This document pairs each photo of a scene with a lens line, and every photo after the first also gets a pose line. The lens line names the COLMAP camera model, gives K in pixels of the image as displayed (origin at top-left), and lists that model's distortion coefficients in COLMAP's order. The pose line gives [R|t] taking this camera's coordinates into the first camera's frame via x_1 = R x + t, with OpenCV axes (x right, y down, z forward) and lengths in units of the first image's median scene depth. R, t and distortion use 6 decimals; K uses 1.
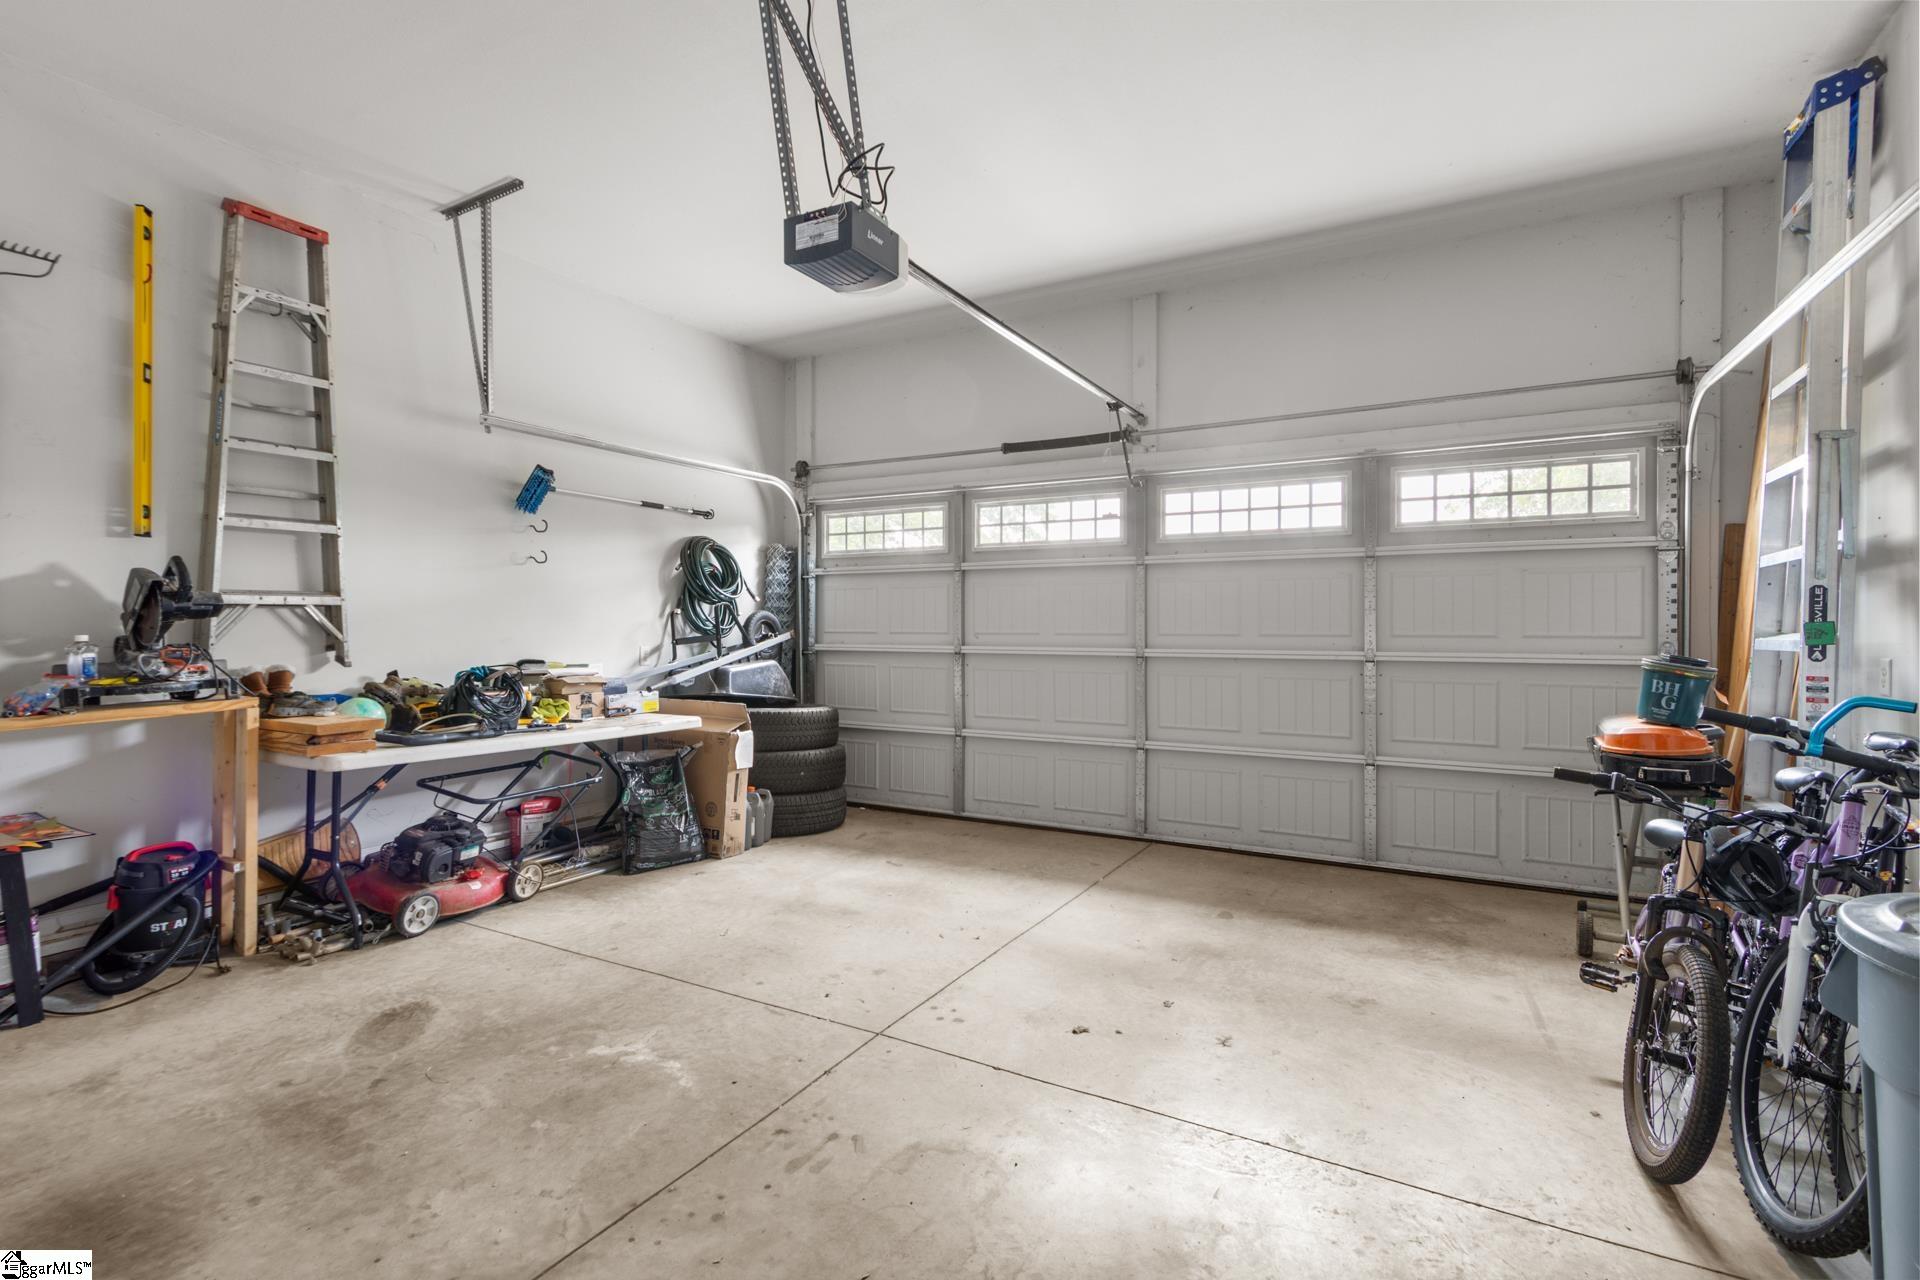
lens RADIAL K [[880.8, 0, 959.0], [0, 880.8, 633.0], [0, 0, 1]] dist [0.005404, -0.001943]
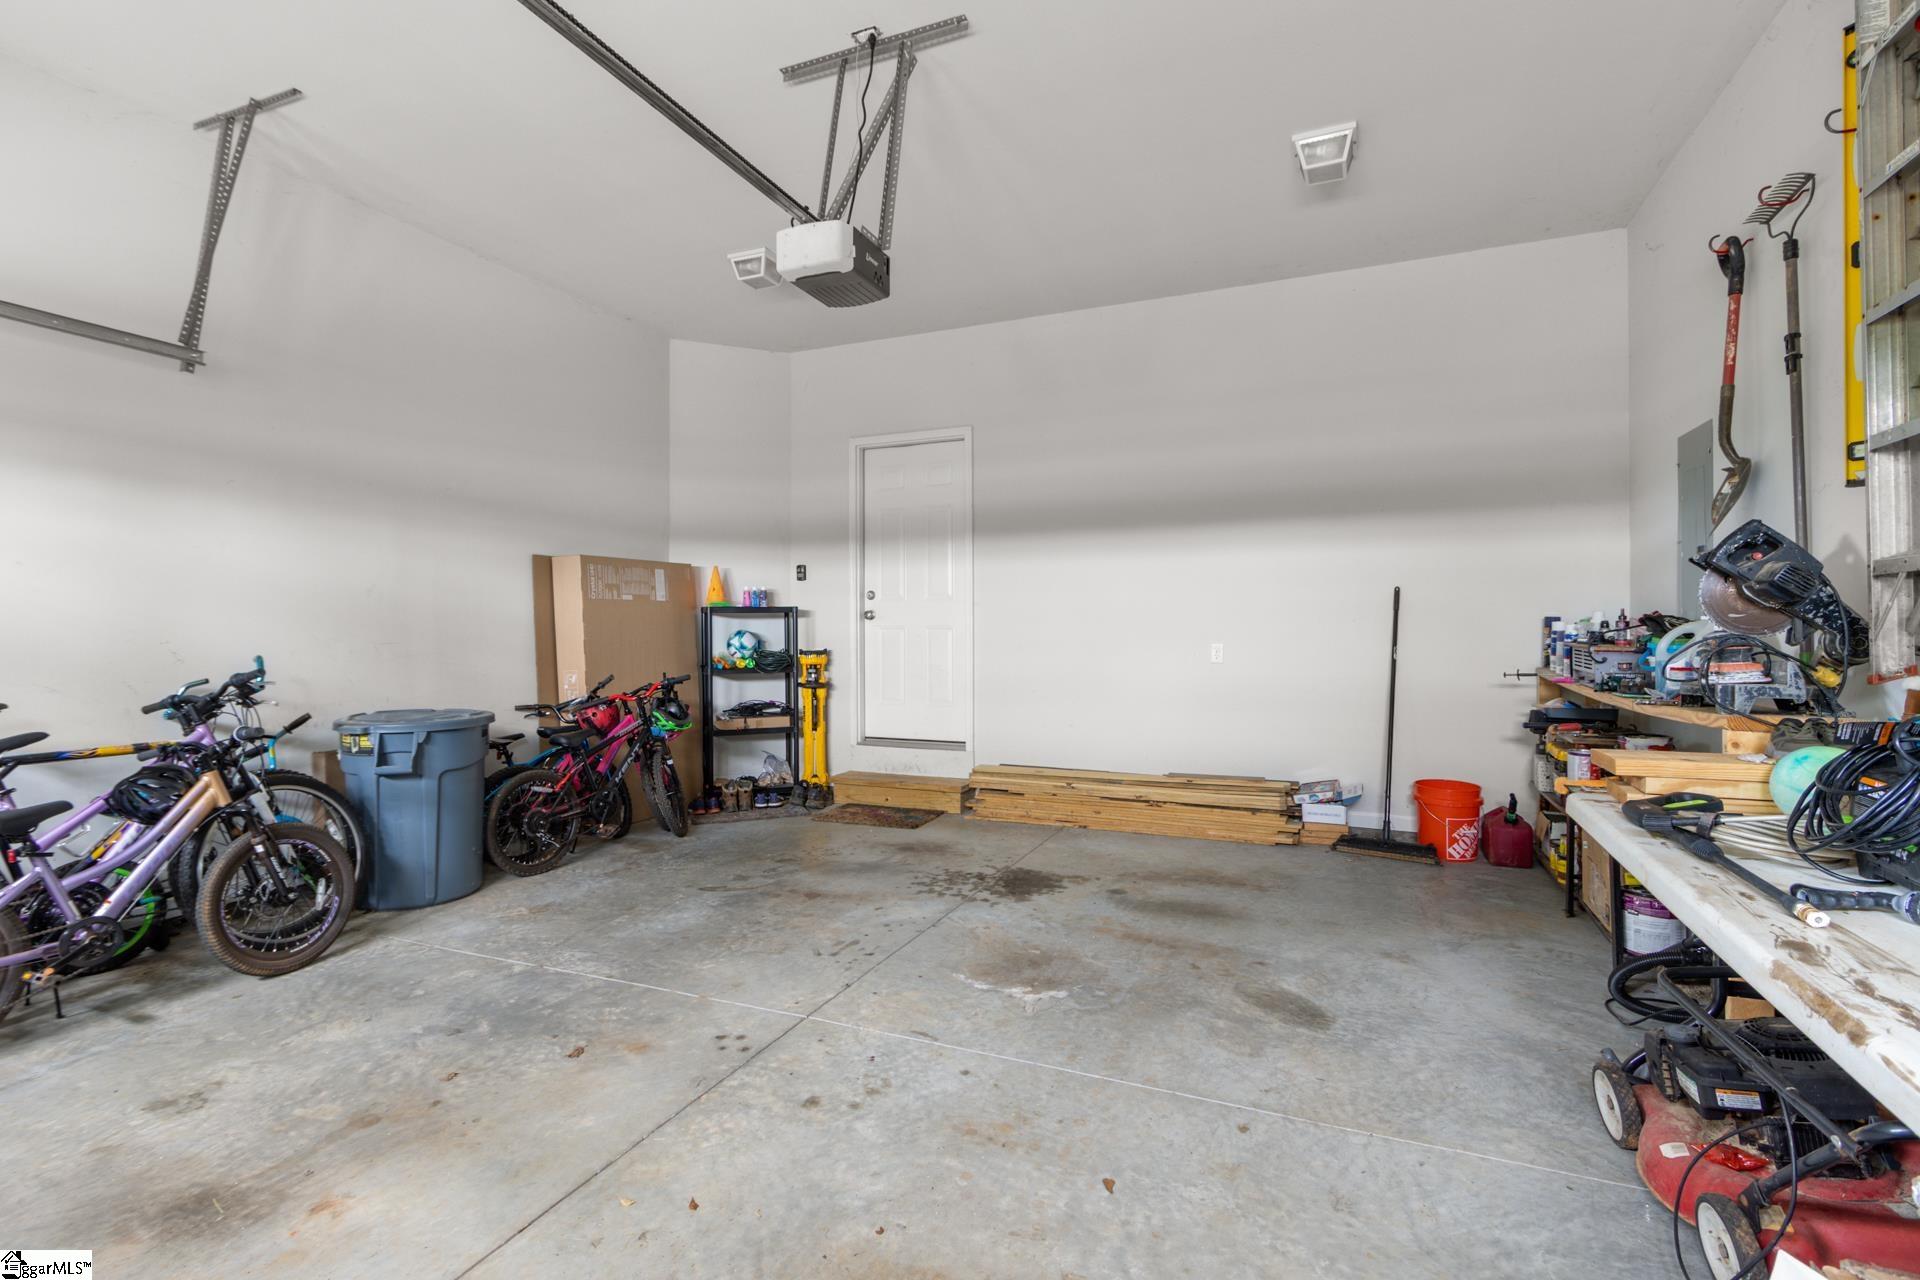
lens RADIAL K [[880.8, 0, 960.7], [0, 880.8, 624.3], [0, 0, 1]] dist [0.005404, -0.001943]
pose [[-0.994530, 0.000660, -0.104445, -0.169920], [0.000242, 0.999992, 0.004014, -0.000796], [0.104447, 0.003967, -0.994523, 2.133432]]
